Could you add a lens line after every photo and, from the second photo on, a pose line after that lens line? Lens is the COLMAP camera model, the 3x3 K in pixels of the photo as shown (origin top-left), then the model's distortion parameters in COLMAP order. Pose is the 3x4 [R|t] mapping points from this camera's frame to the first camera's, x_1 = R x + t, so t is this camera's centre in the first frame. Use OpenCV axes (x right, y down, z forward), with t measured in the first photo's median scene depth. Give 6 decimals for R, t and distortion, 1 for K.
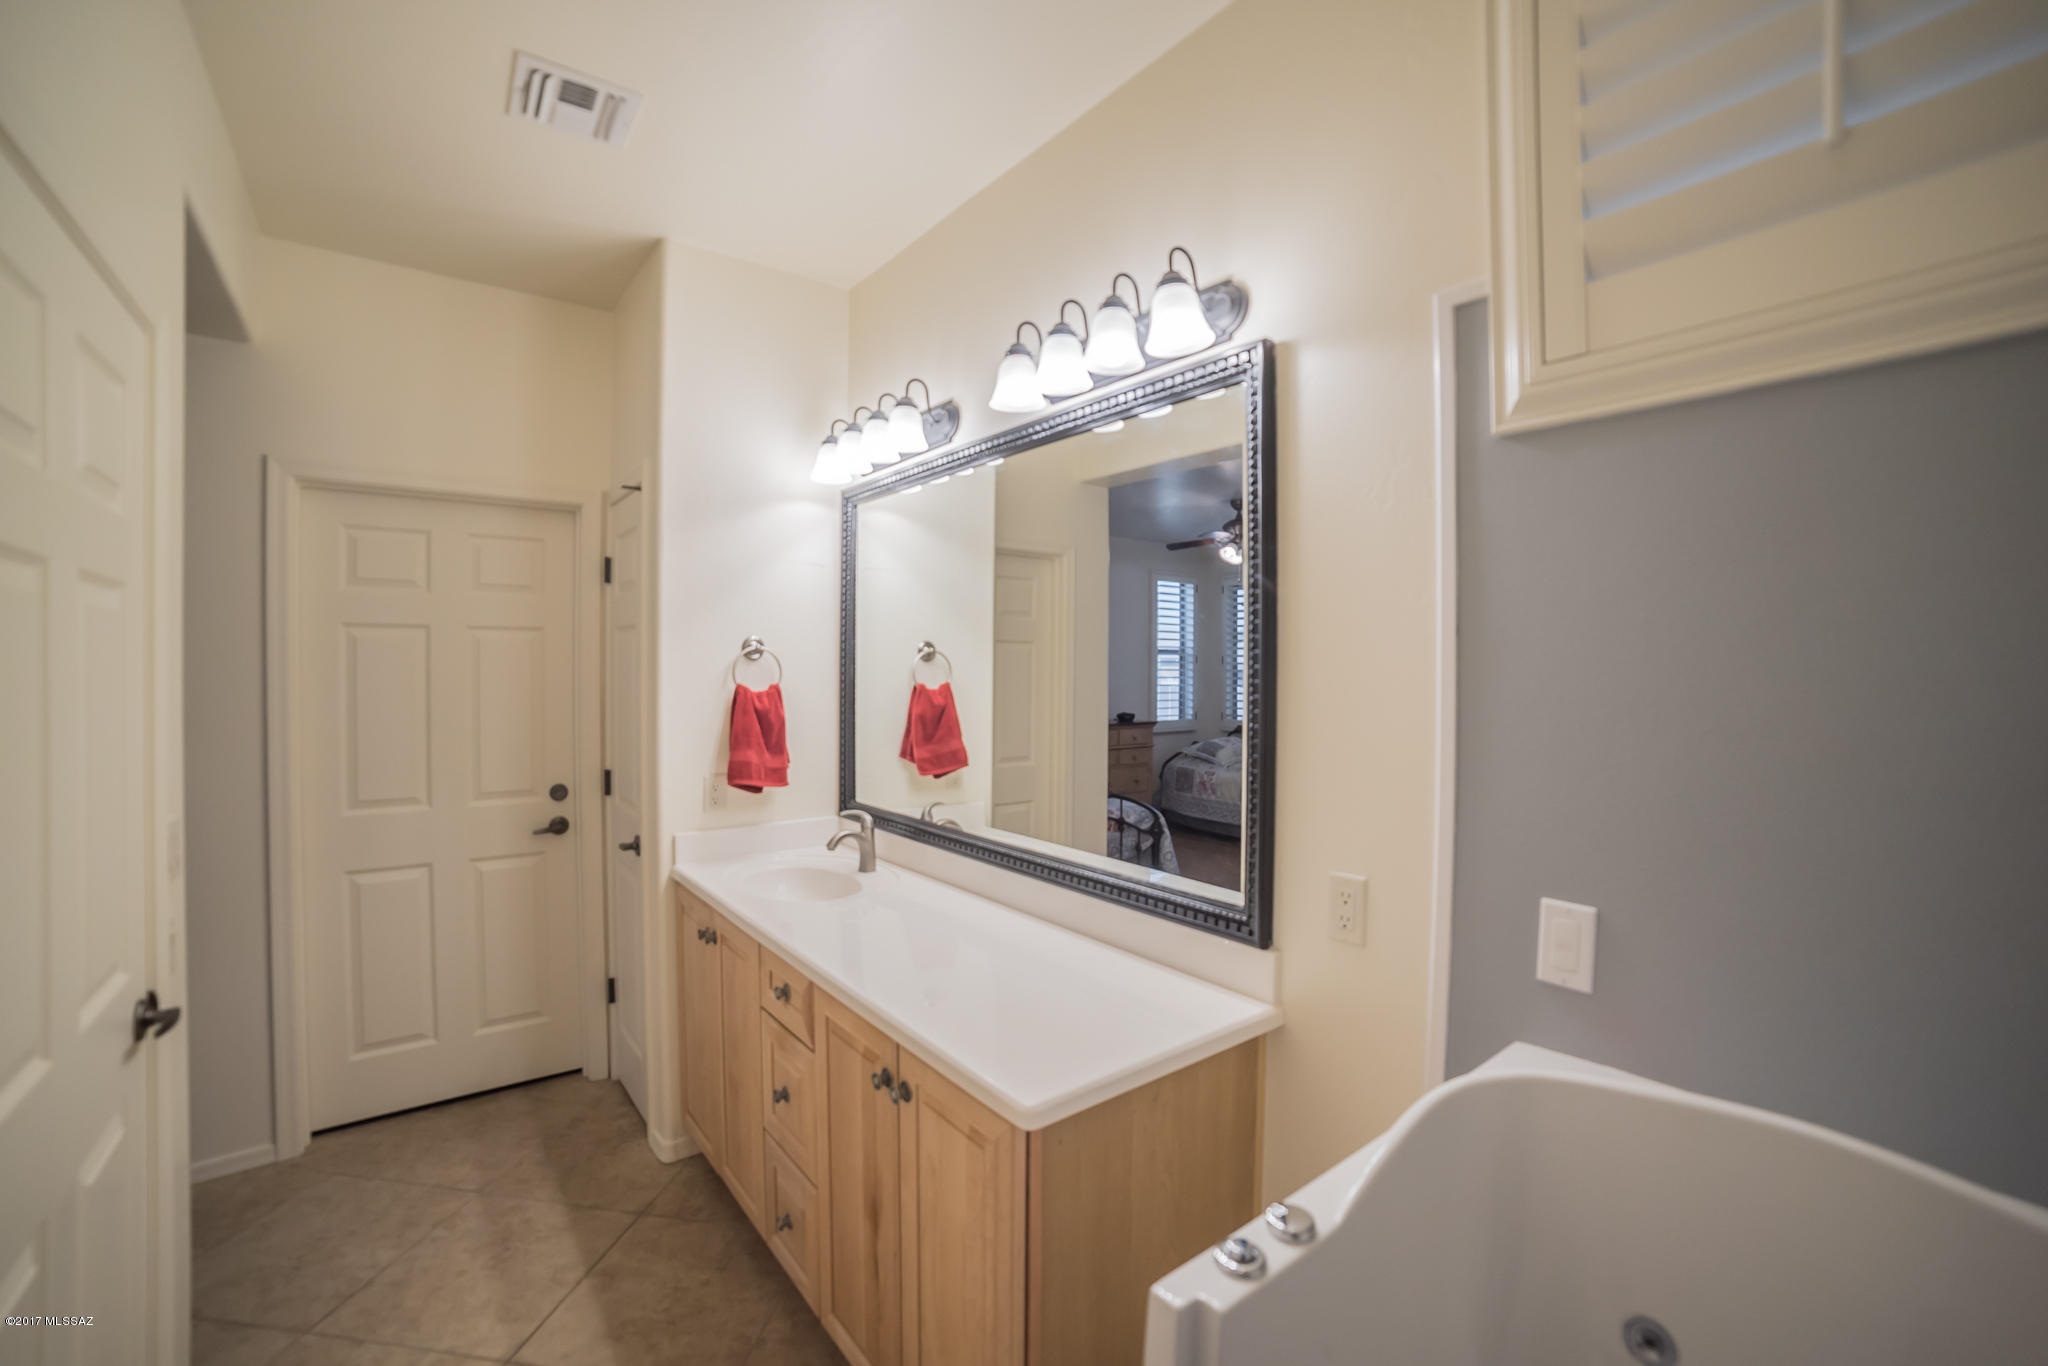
lens RADIAL K [[848.9, 0, 1021.7], [0, 848.9, 684.4], [0, 0, 1]] dist [-0.050765, 0.000041]
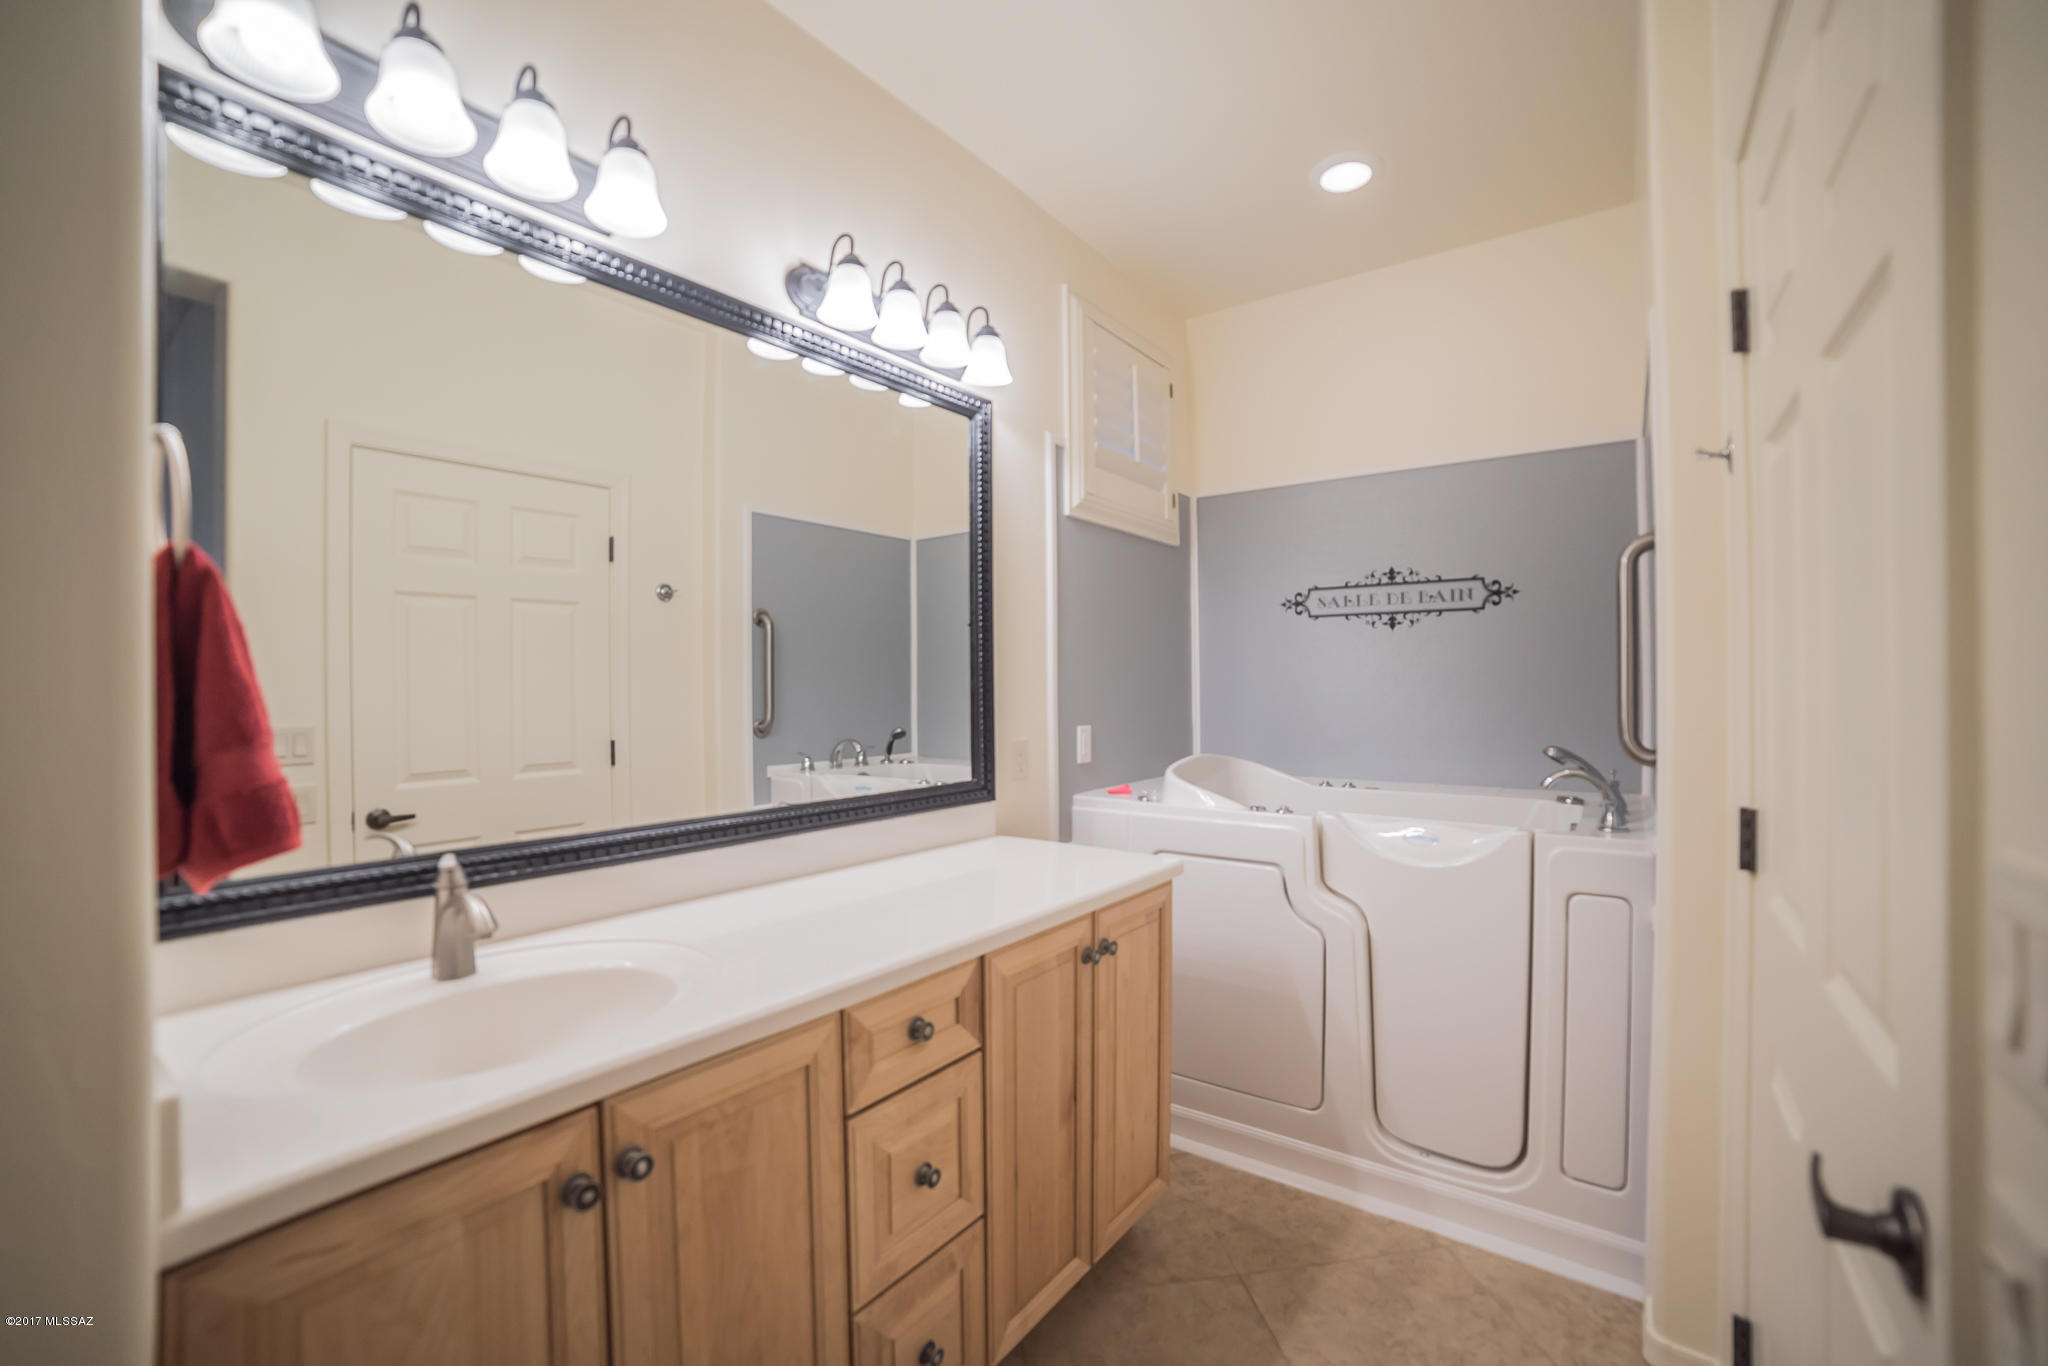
lens RADIAL K [[848.9, 0, 1021.7], [0, 848.9, 684.4], [0, 0, 1]] dist [-0.050765, 0.000041]
pose [[-0.249963, -0.016719, 0.968111, -1.348124], [0.012340, 0.999715, 0.020451, 0.079768], [-0.968177, 0.017059, -0.249686, 1.481670]]
